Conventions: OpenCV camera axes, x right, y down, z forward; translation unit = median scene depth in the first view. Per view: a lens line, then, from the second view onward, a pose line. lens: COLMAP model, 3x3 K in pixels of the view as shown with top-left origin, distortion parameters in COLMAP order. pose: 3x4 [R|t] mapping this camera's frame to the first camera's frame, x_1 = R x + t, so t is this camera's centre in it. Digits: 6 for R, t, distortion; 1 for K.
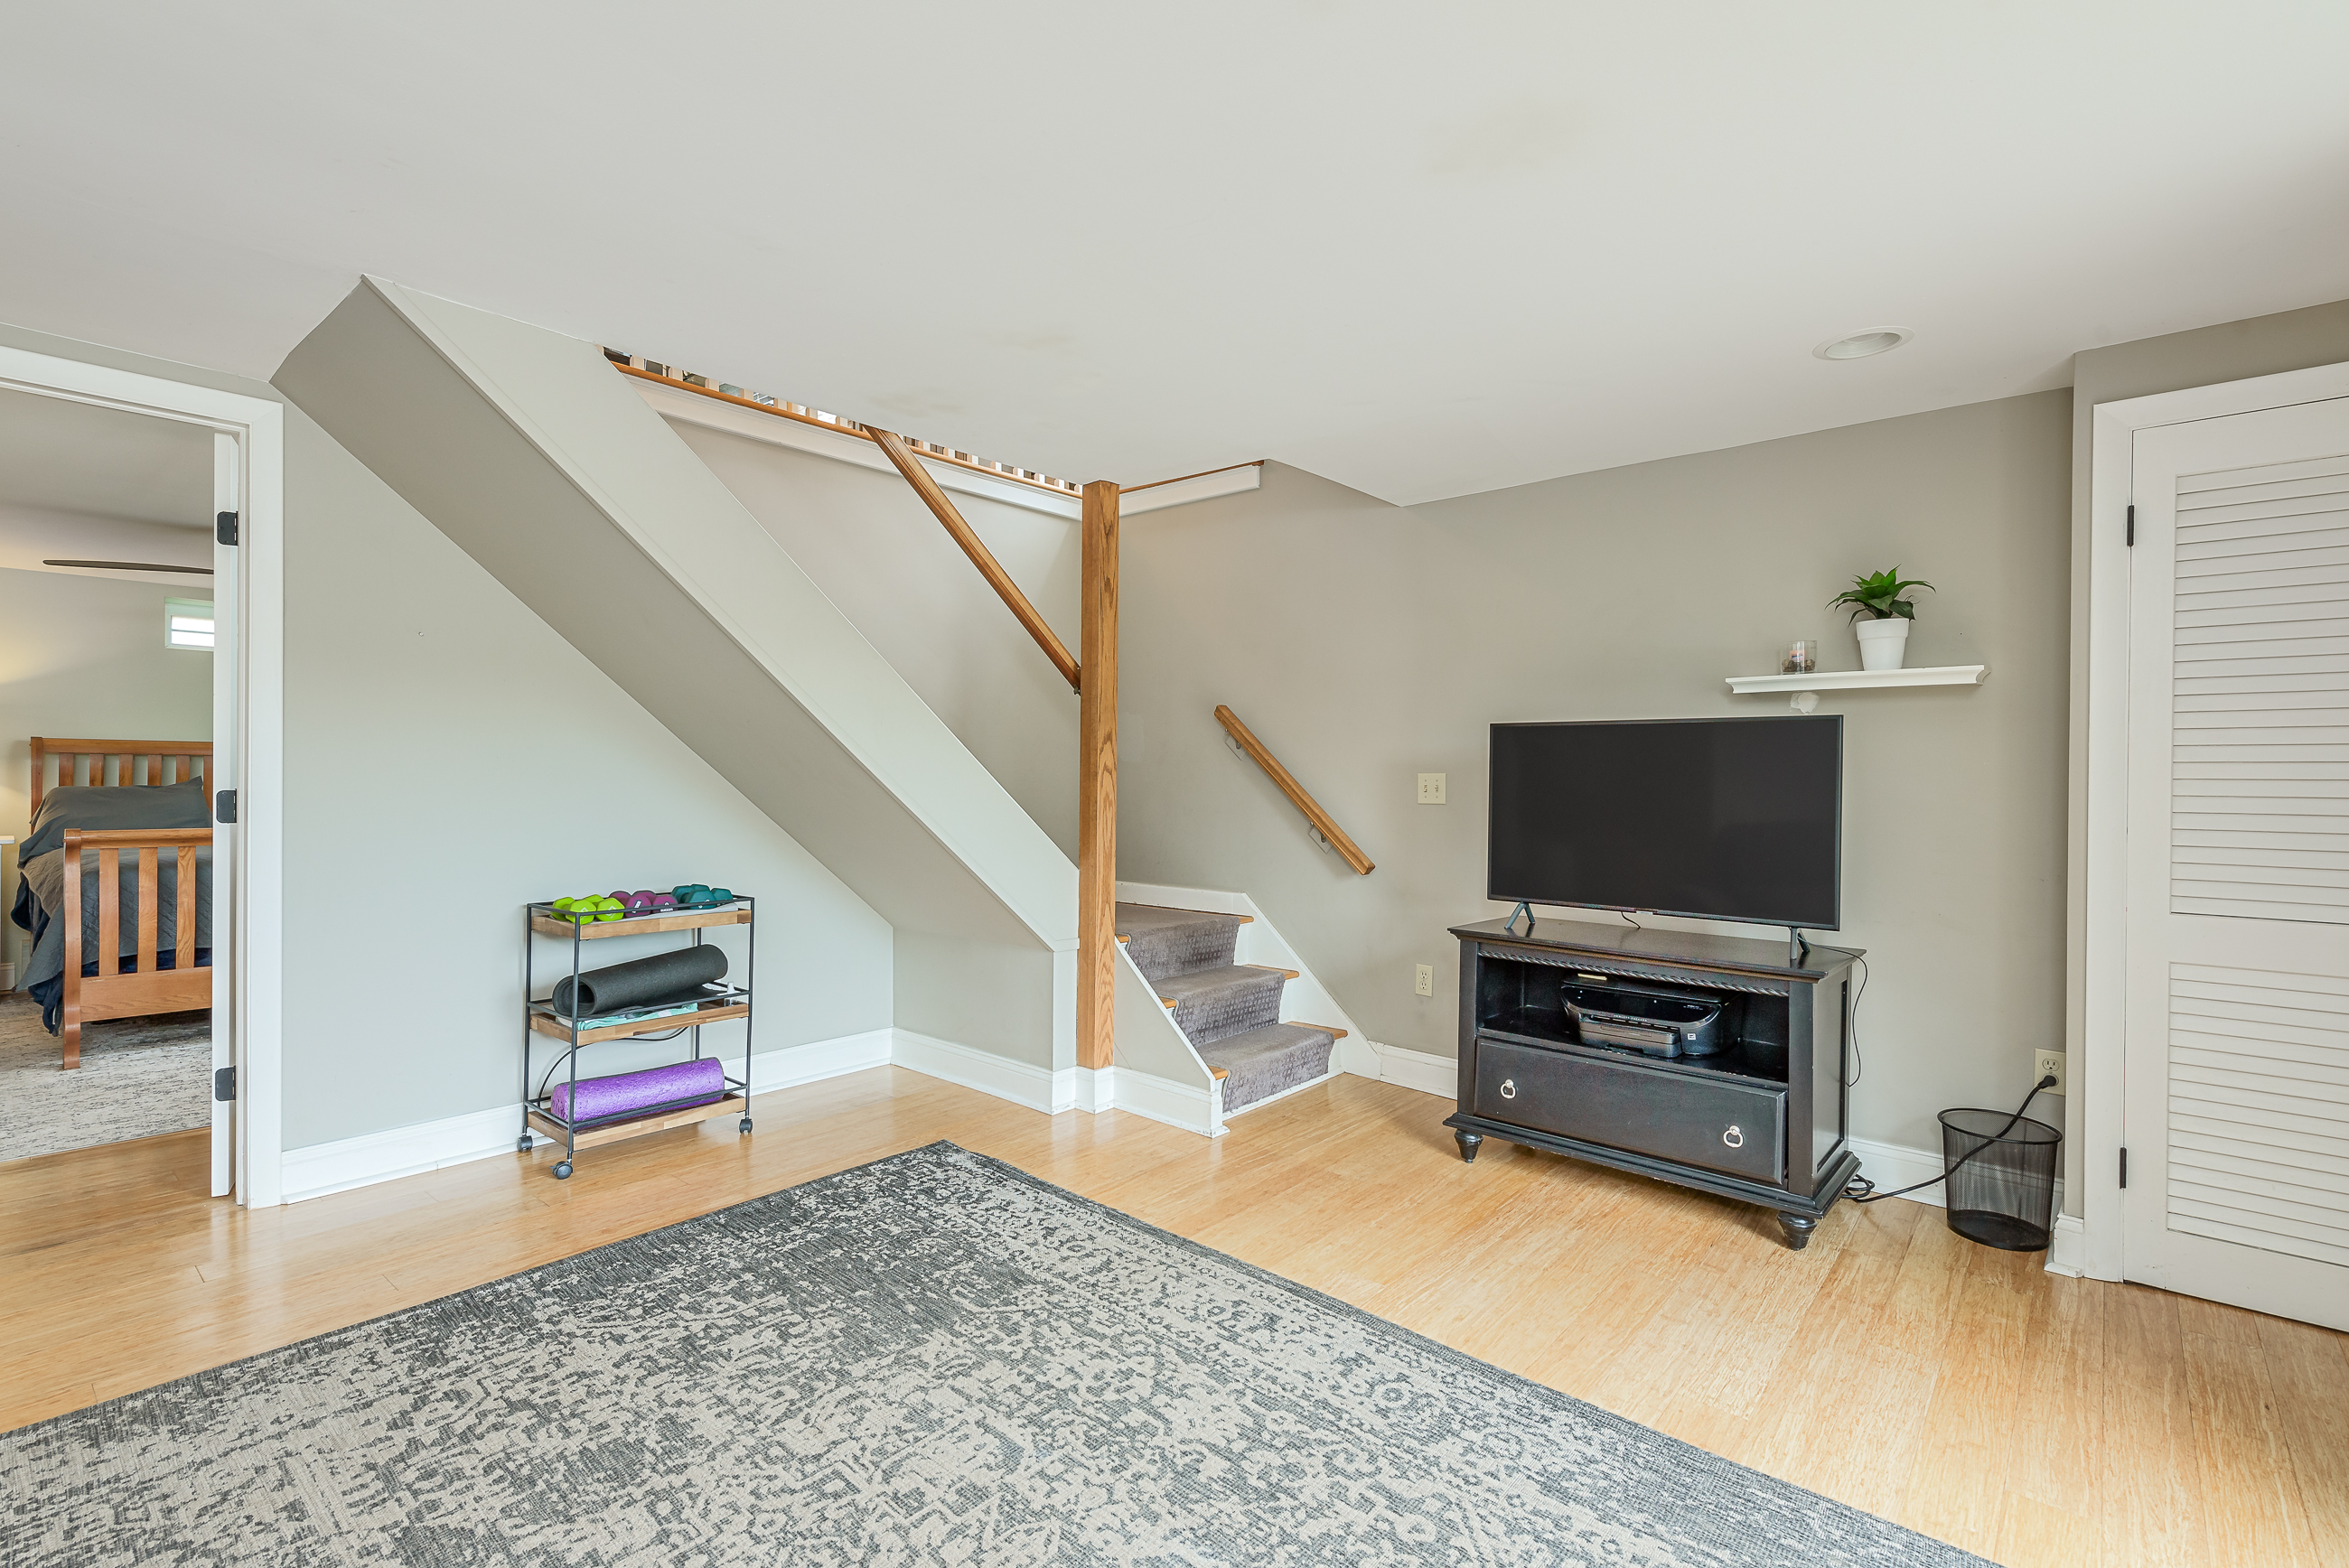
lens RADIAL K [[1081.6, 0, 1166.5], [0, 1081.6, 791.4], [0, 0, 1]] dist [0.017204, -0.000786]
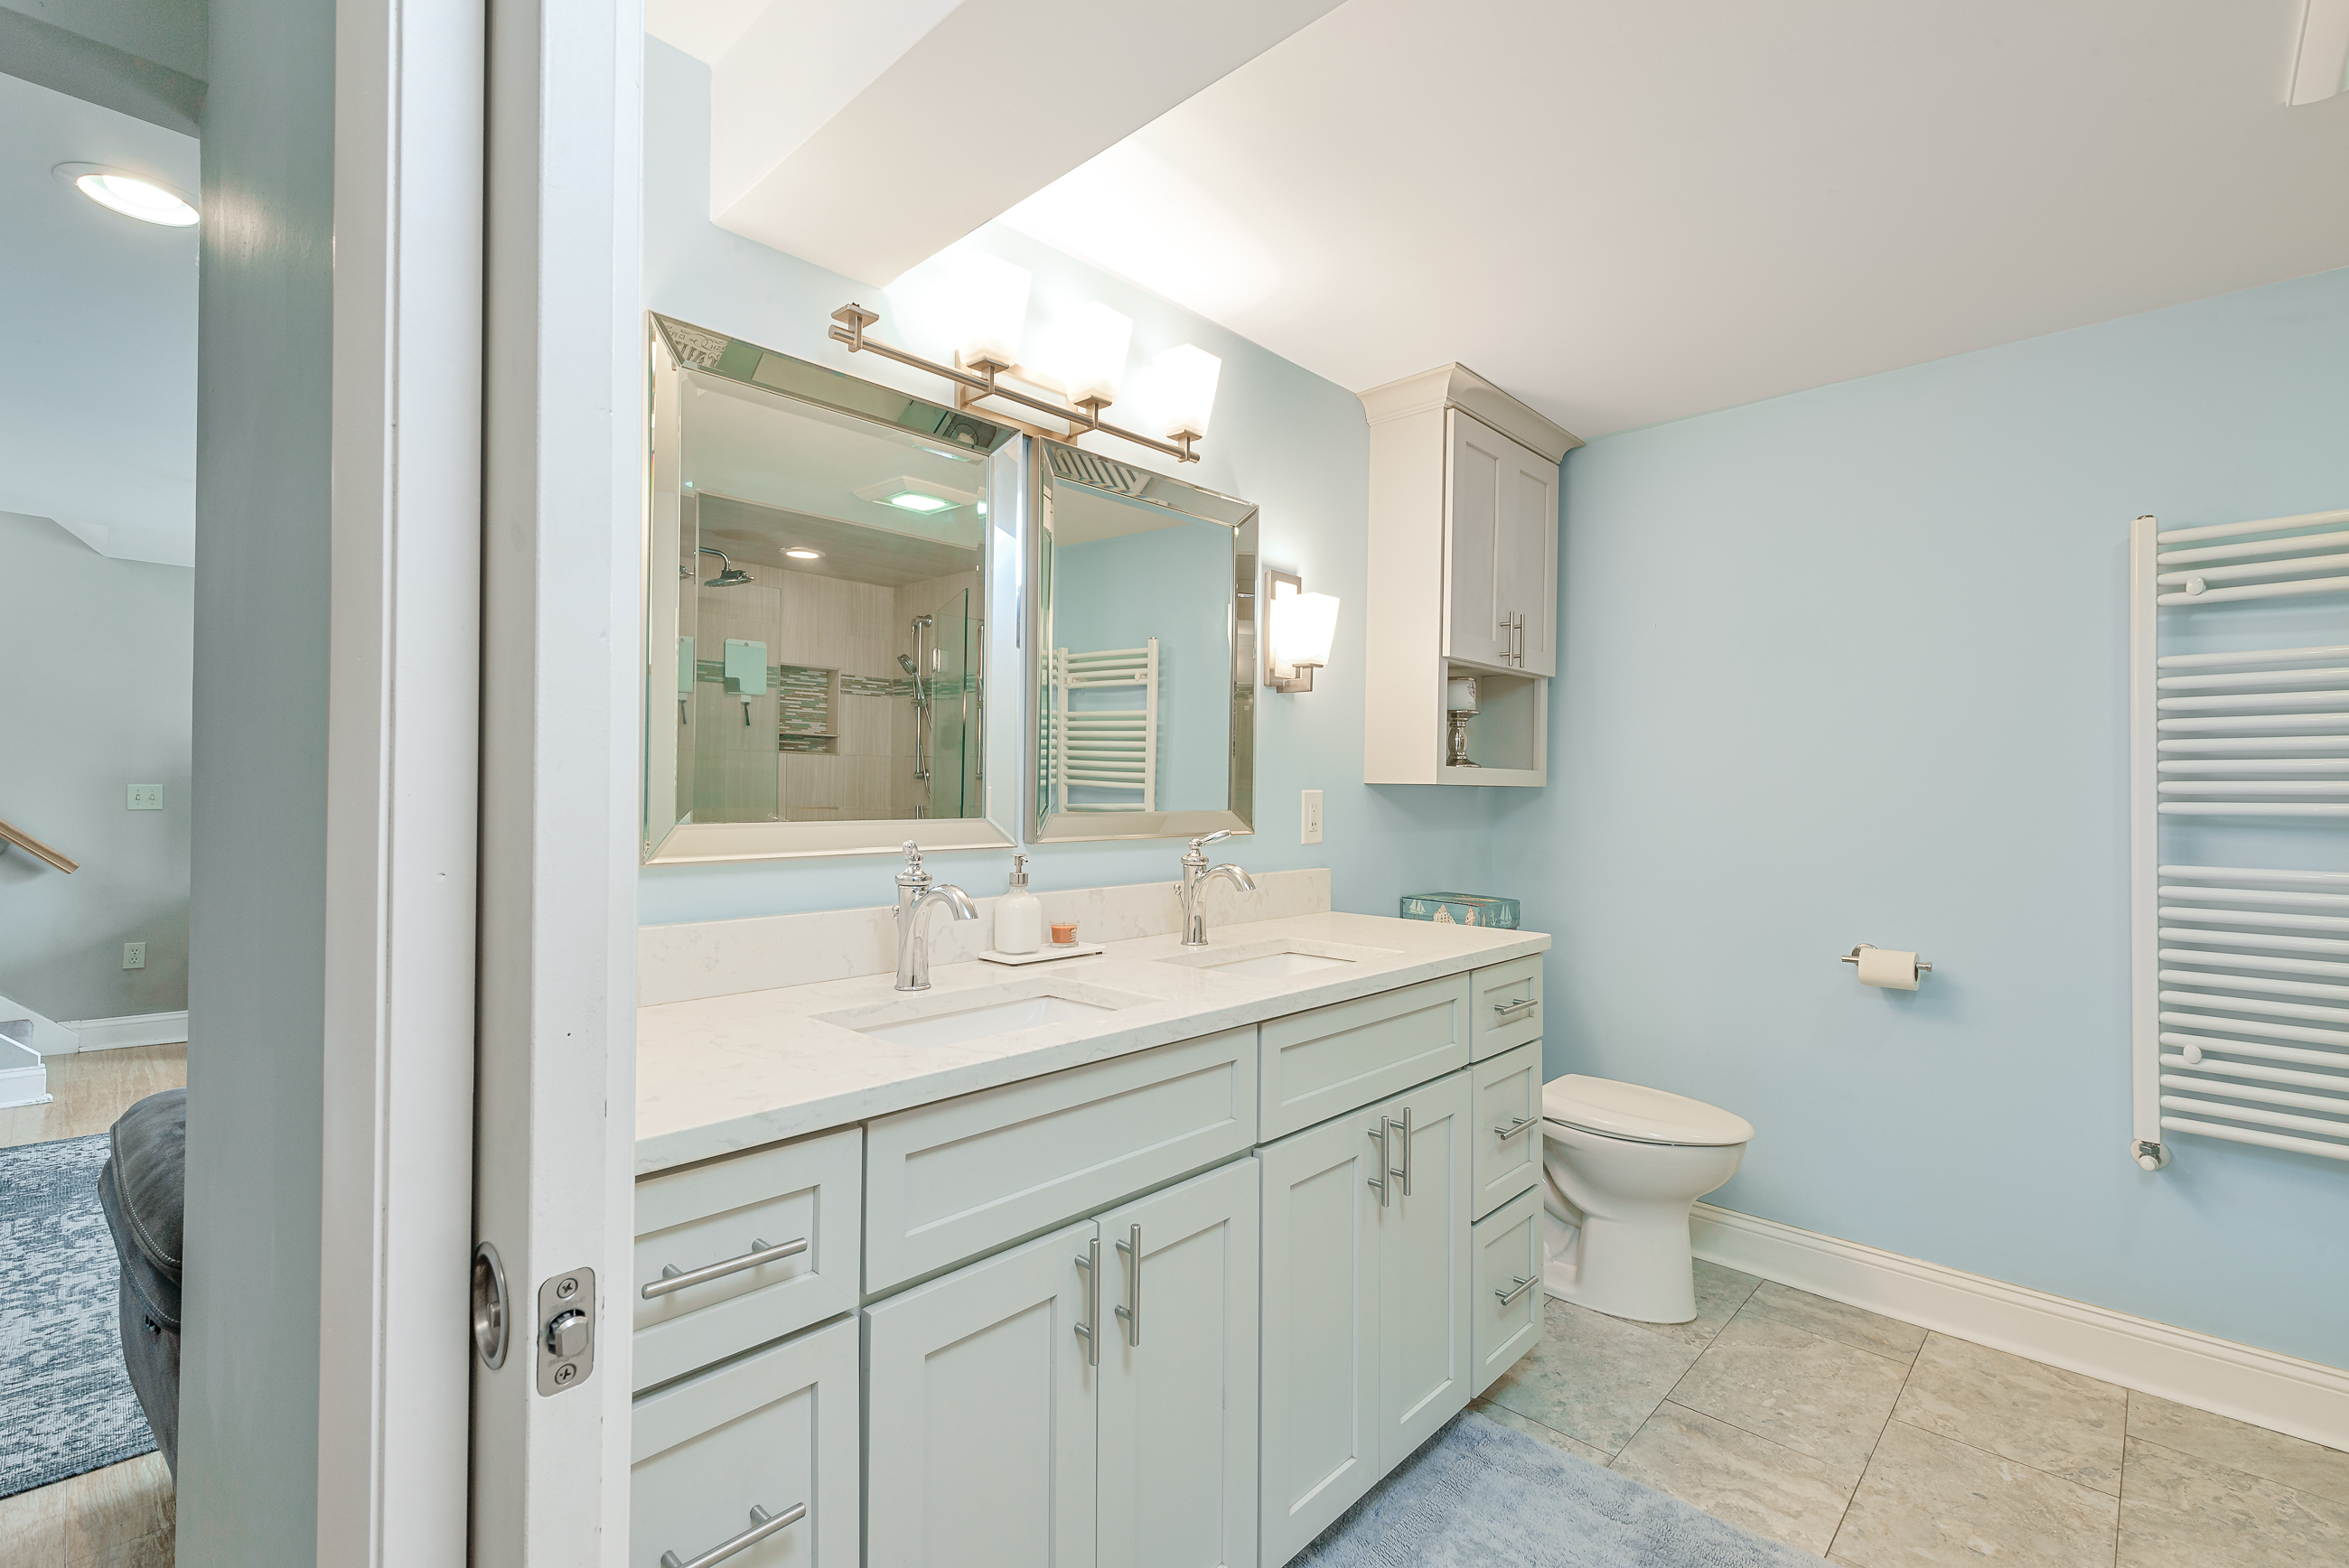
lens RADIAL K [[1045.5, 0, 1171.3], [0, 1045.5, 786.6], [0, 0, 1]] dist [0.003175, 0.000123]
pose [[0.026441, 0.006474, 0.999629, -1.374575], [0.006332, 0.999958, -0.006644, 0.002088], [-0.999630, 0.006506, 0.026399, -0.283993]]
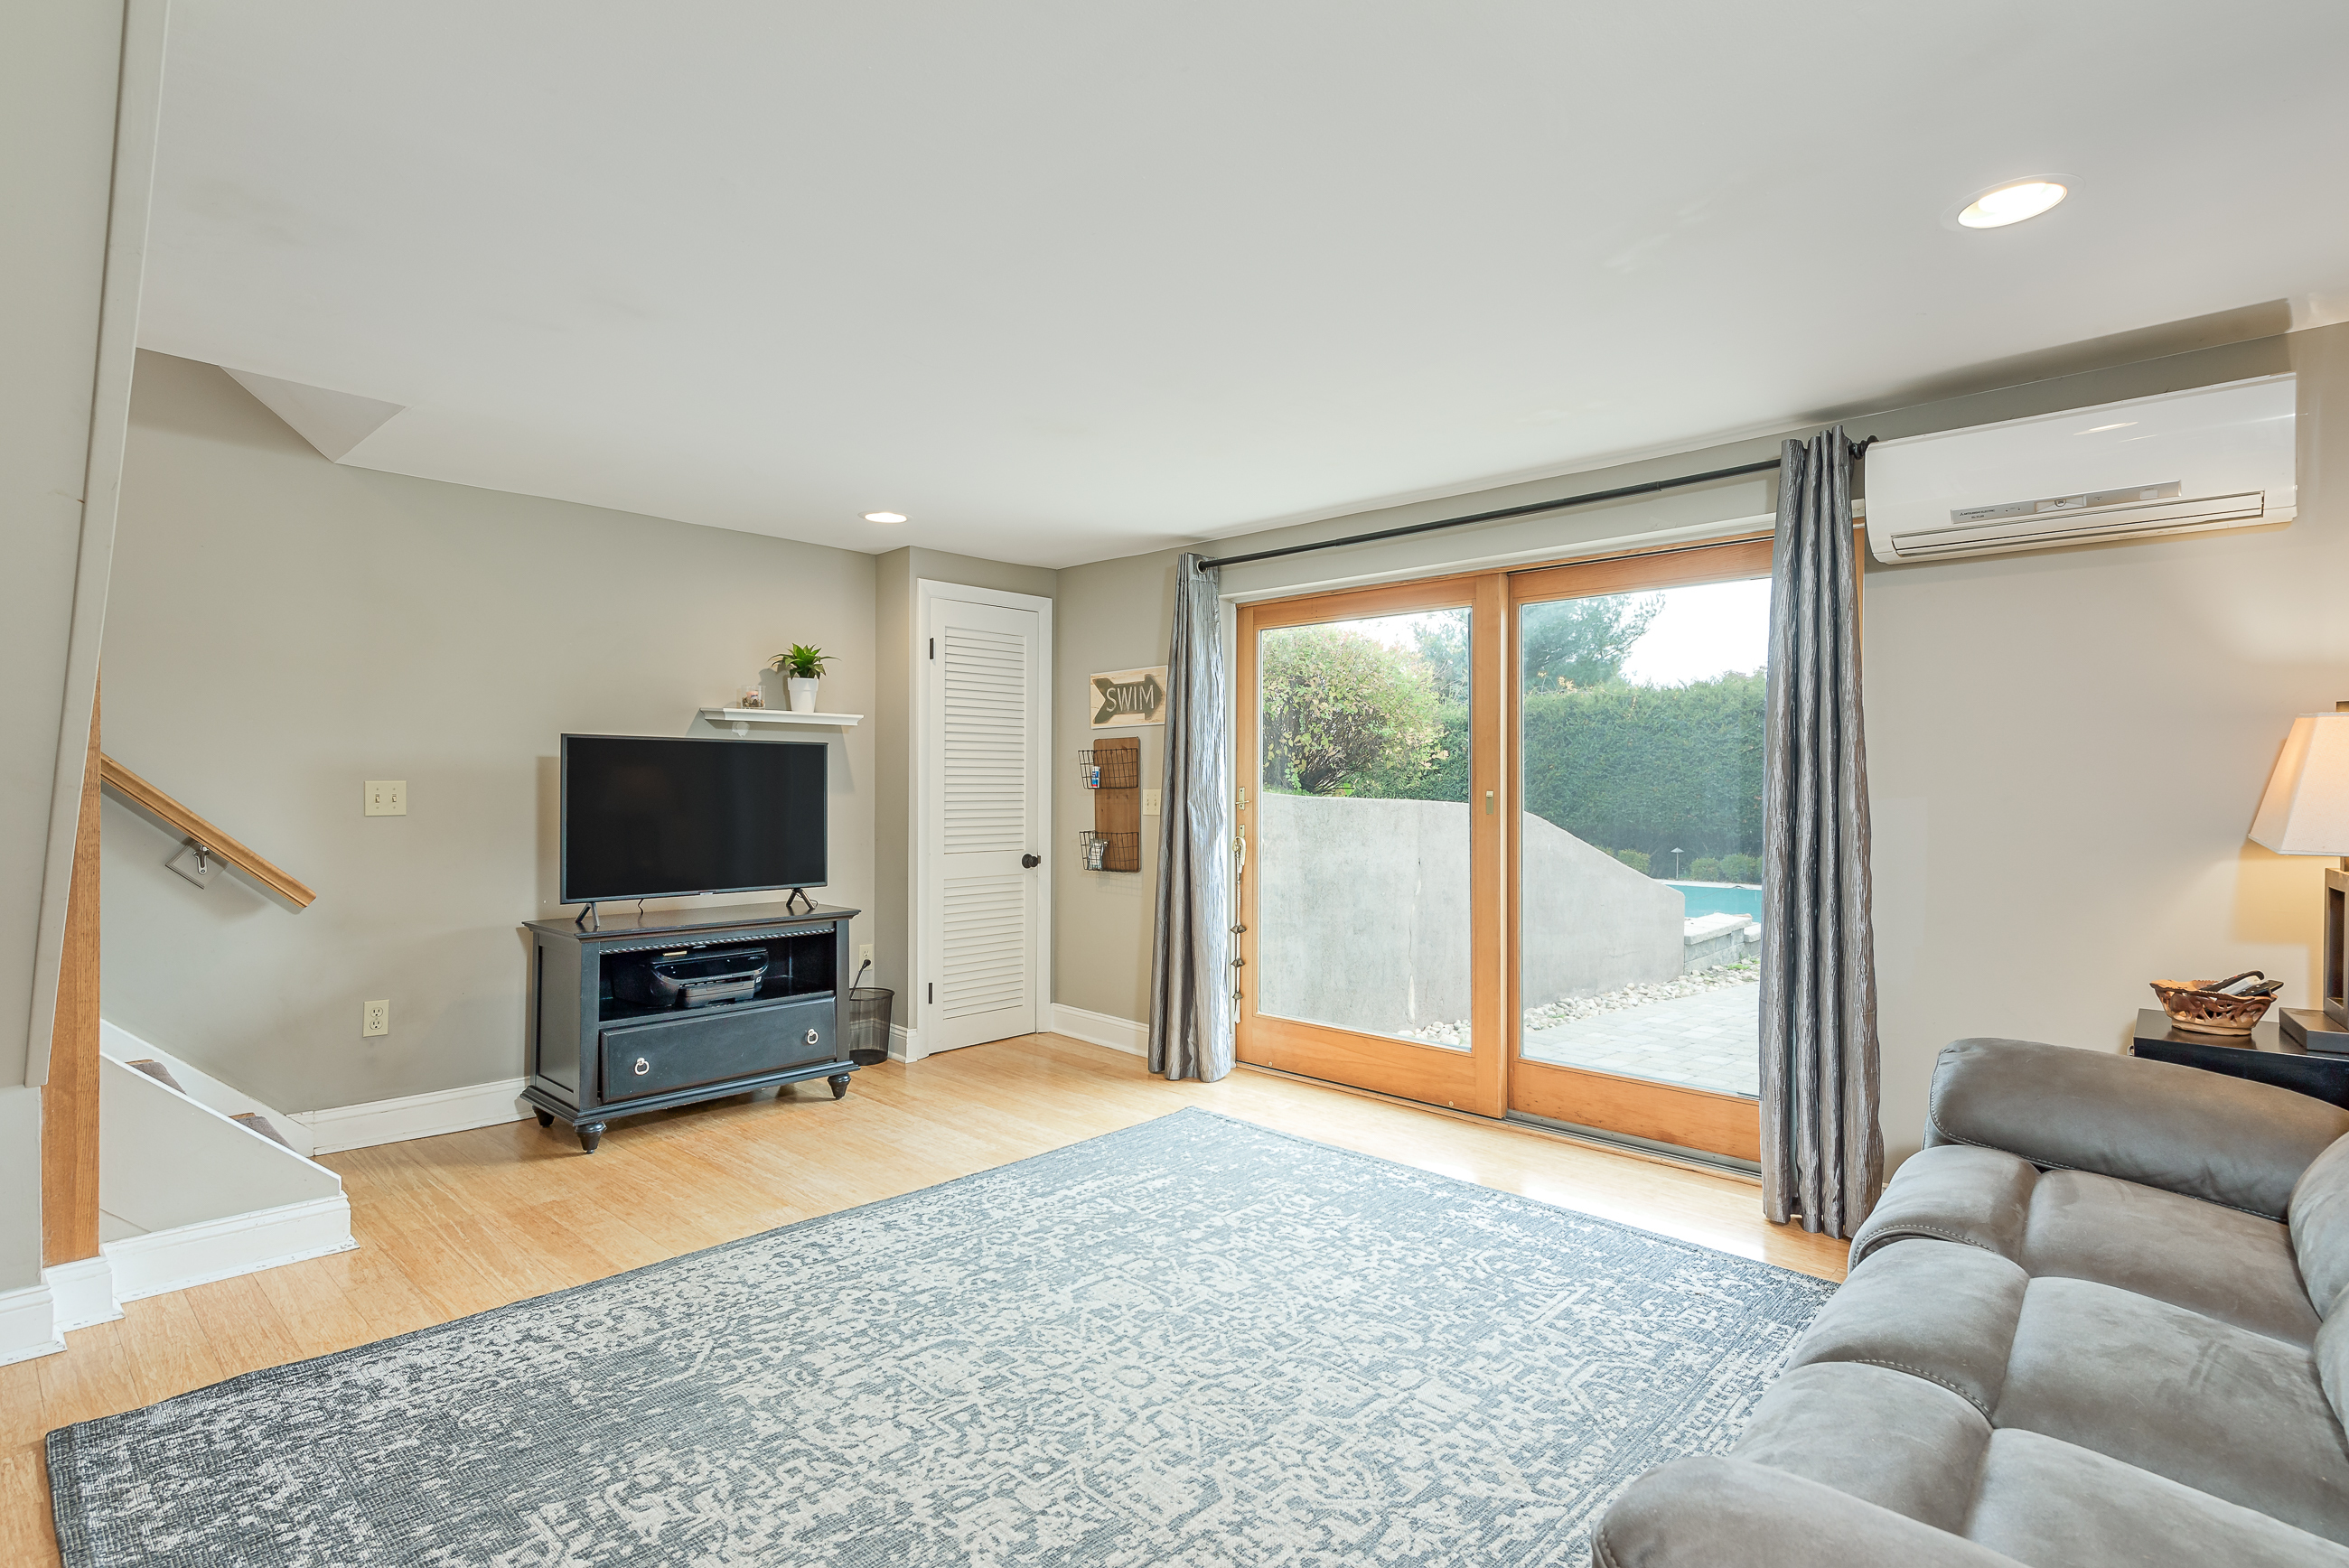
lens RADIAL K [[1161.5, 0, 1171.7], [0, 1161.5, 782.4], [0, 0, 1]] dist [0.003489, -0.000187]
pose [[0.023528, -0.004056, 0.999715, -1.037964], [0.012590, 0.999914, 0.003760, -0.016116], [-0.999644, 0.012498, 0.023577, 0.515637]]
